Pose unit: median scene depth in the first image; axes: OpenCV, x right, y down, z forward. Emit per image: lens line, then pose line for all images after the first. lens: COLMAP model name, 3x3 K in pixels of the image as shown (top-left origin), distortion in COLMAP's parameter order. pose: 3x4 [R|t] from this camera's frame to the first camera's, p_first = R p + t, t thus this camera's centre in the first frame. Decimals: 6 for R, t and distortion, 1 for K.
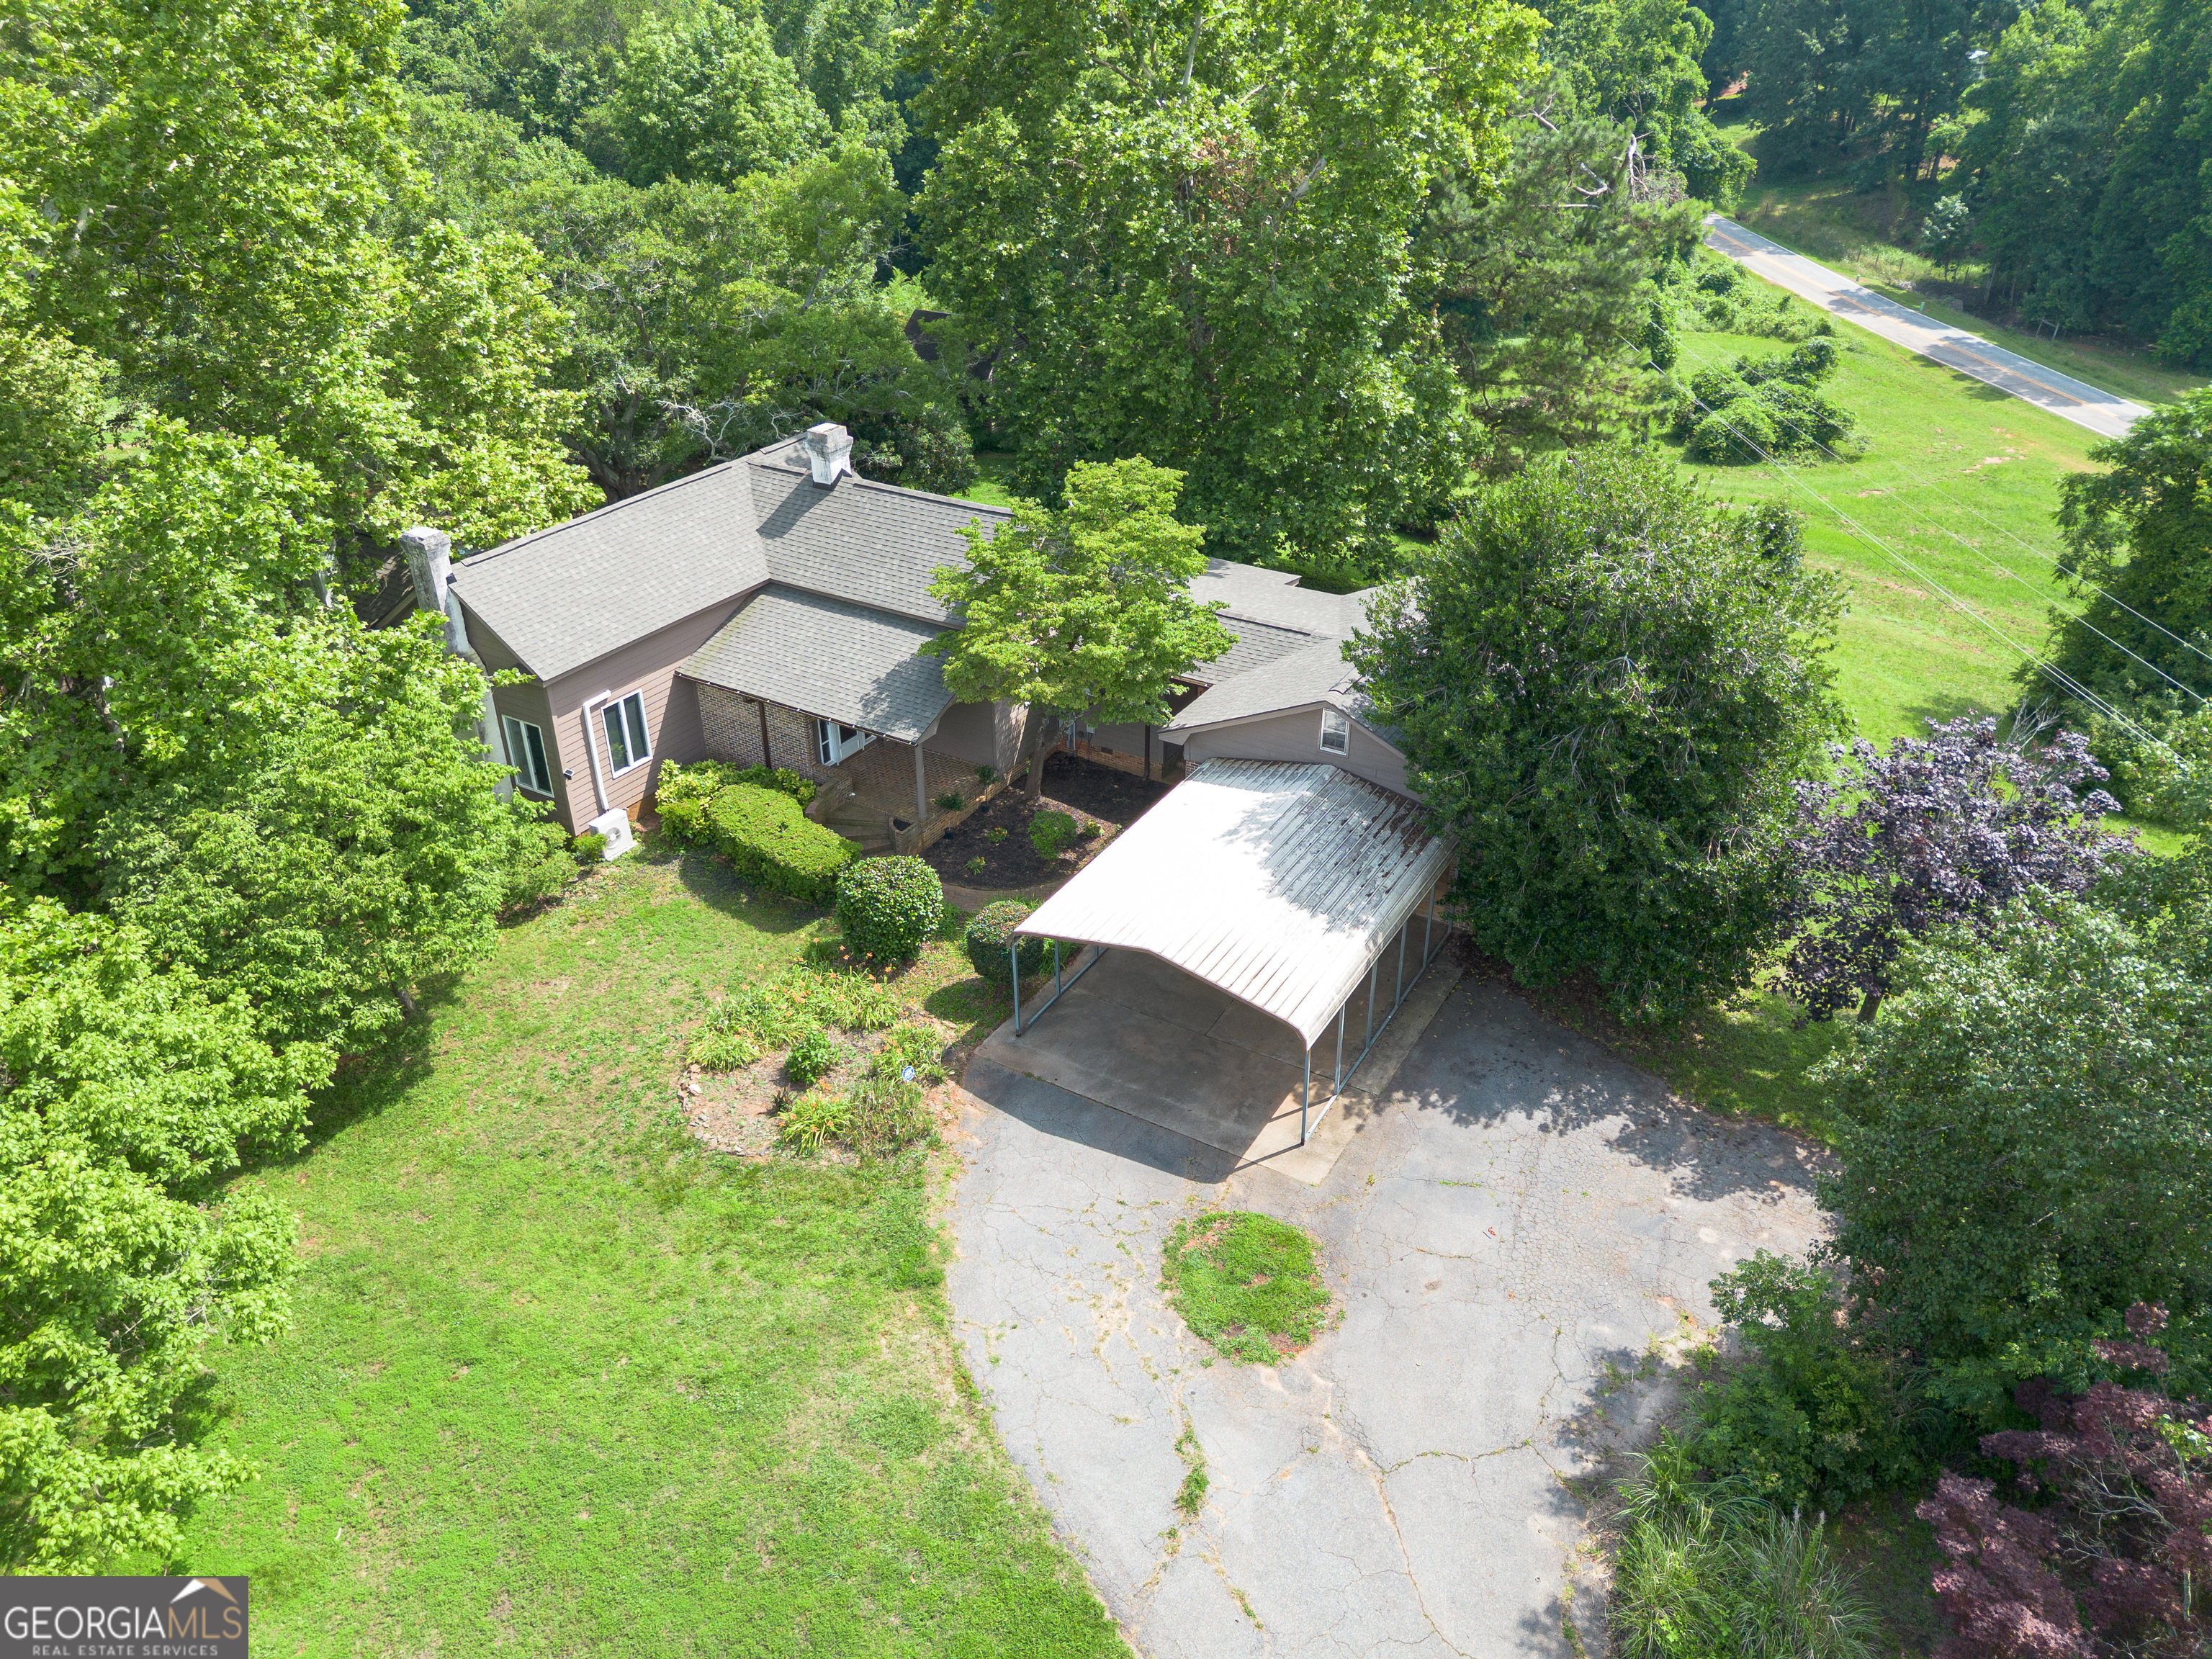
lens RADIAL K [[1568.5, 0, 1109.2], [0, 1568.5, 814.5], [0, 0, 1]] dist [0.052563, -0.039140]
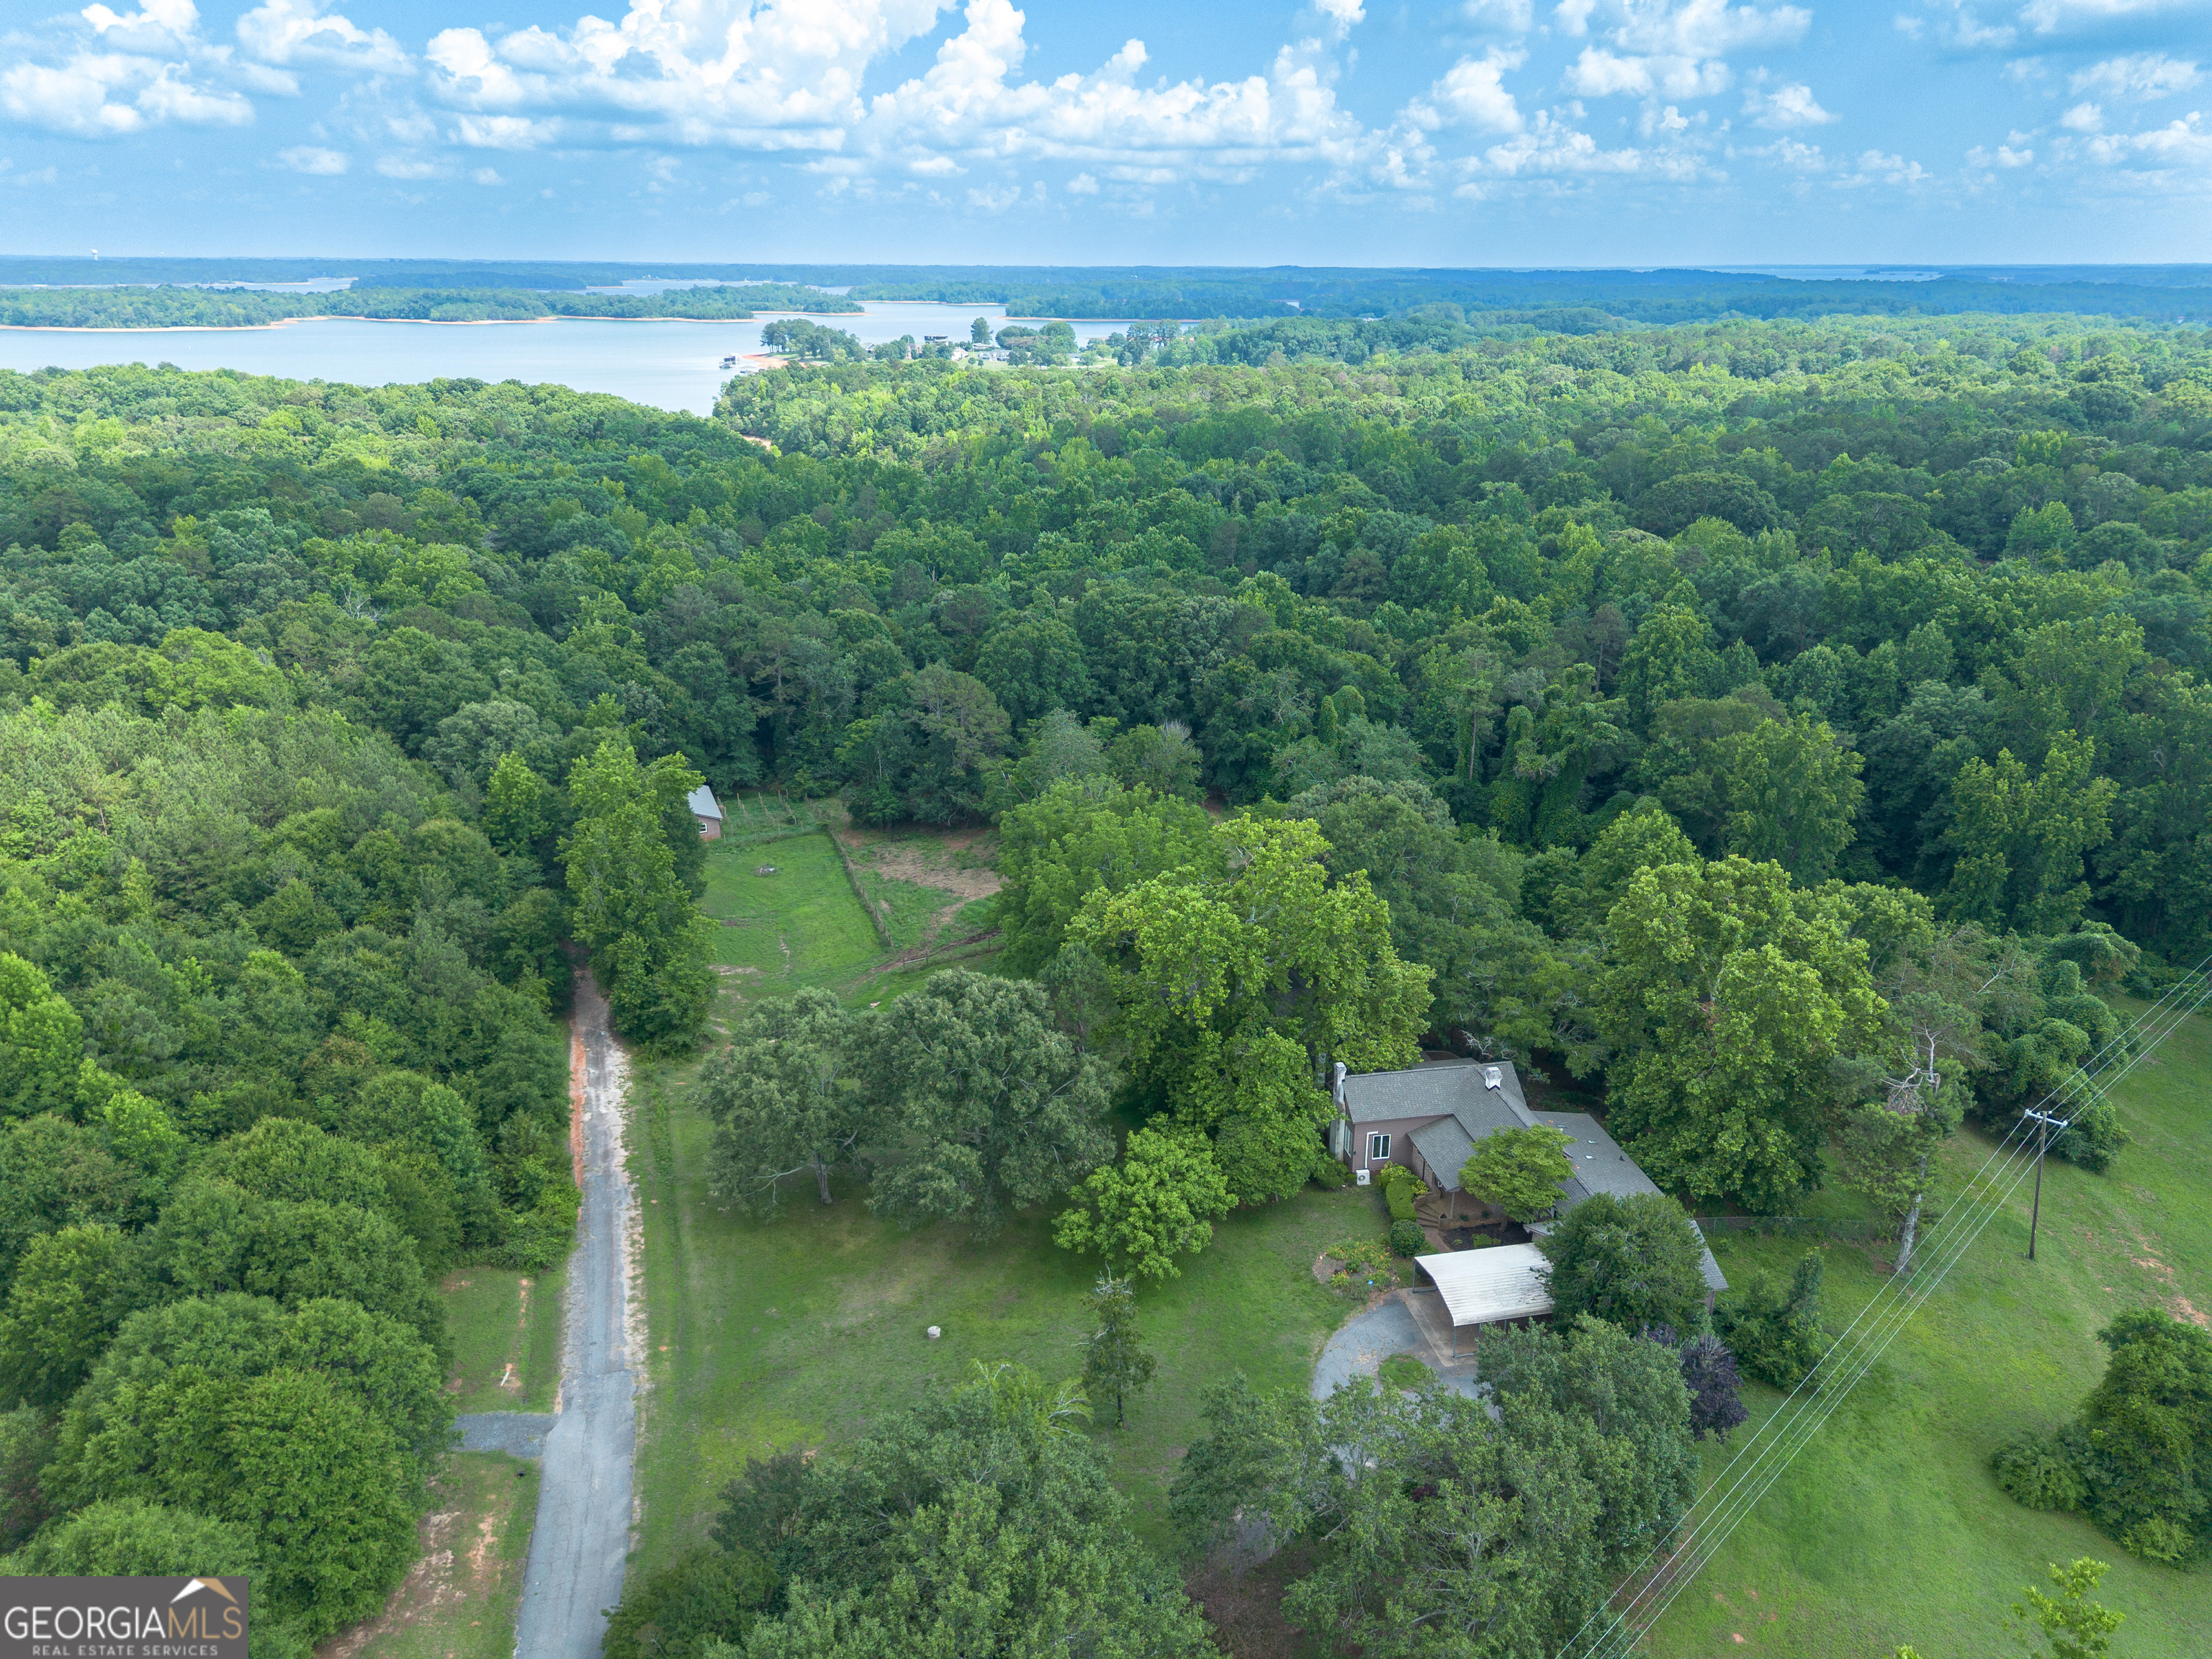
lens RADIAL K [[1568.5, 0, 1100.3], [0, 1568.5, 820.3], [0, 0, 1]] dist [0.052563, -0.039140]
pose [[0.660531, 0.251895, -0.707282, 1.580417], [-0.371398, 0.928332, -0.016227, -0.468031], [0.652505, 0.273401, 0.706746, -1.960039]]
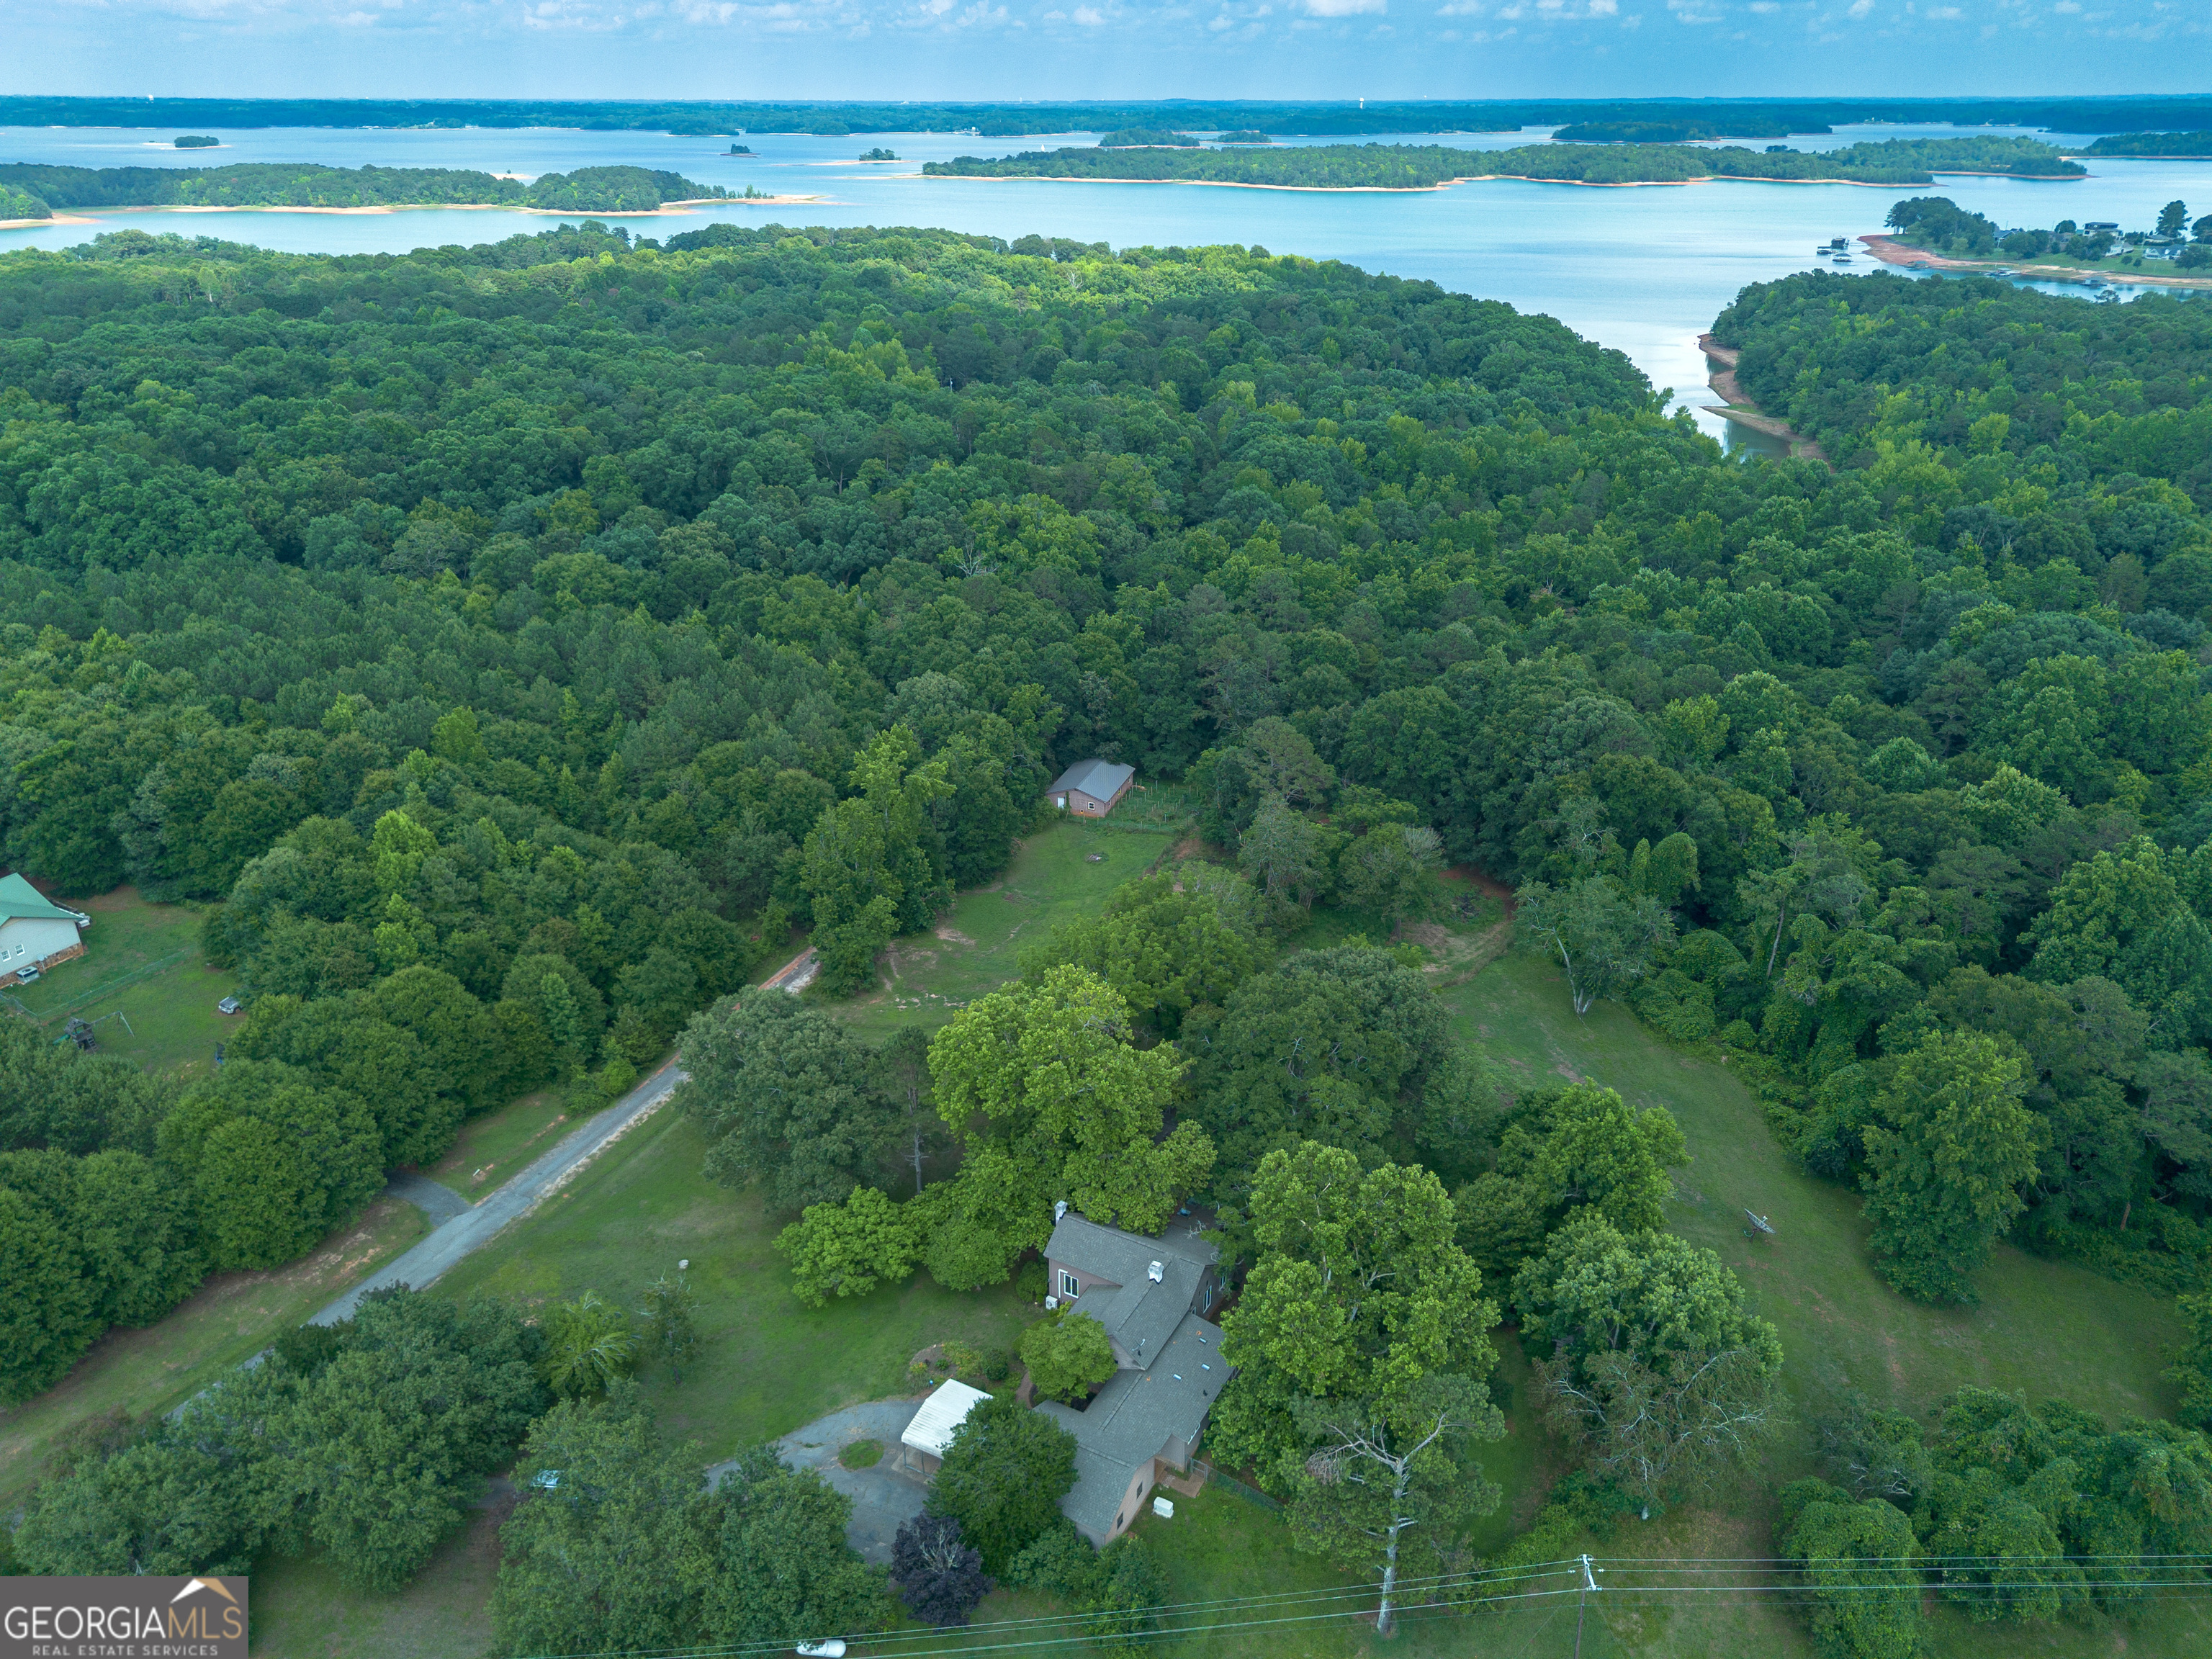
lens RADIAL K [[1568.5, 0, 1102.3], [0, 1568.5, 817.7], [0, 0, 1]] dist [0.052563, -0.039140]
pose [[0.030564, 0.413110, -0.910168, 2.864520], [-0.489997, 0.799862, 0.346589, -2.510355], [0.871188, 0.435386, 0.226870, -0.144704]]
